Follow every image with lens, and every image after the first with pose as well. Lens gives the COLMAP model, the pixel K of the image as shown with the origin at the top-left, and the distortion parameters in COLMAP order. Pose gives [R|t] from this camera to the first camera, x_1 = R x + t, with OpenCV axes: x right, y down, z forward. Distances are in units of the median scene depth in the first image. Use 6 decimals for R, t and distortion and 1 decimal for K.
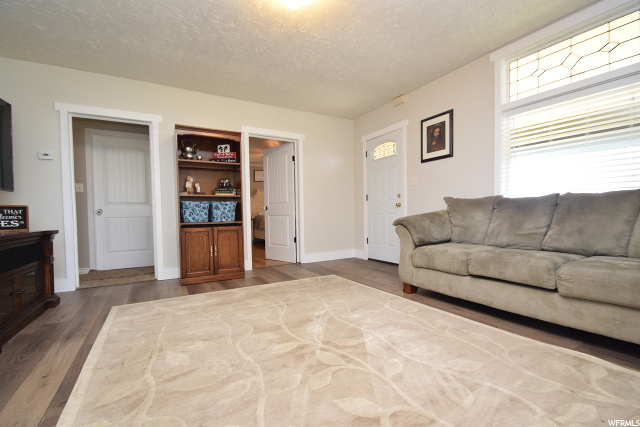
lens RADIAL K [[282.0, 0, 319.0], [0, 282.0, 214.0], [0, 0, 1]] dist [-0.000628, -0.000211]
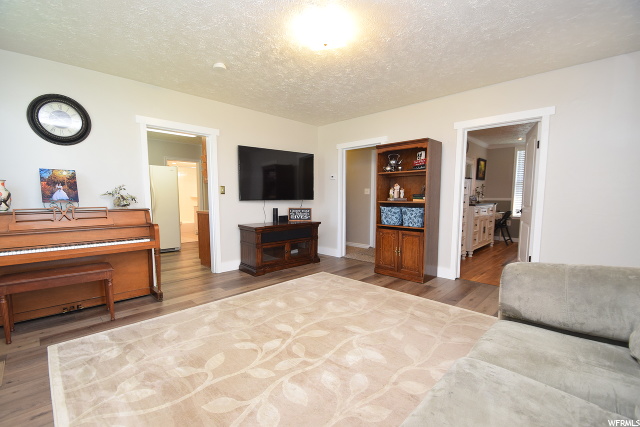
lens RADIAL K [[282.0, 0, 319.1], [0, 282.0, 216.8], [0, 0, 1]] dist [-0.000628, -0.000211]
pose [[0.274335, 0.091139, -0.957306, 0.630687], [-0.010517, 0.995724, 0.091783, -0.111887], [0.961577, -0.015111, 0.274120, 0.397804]]
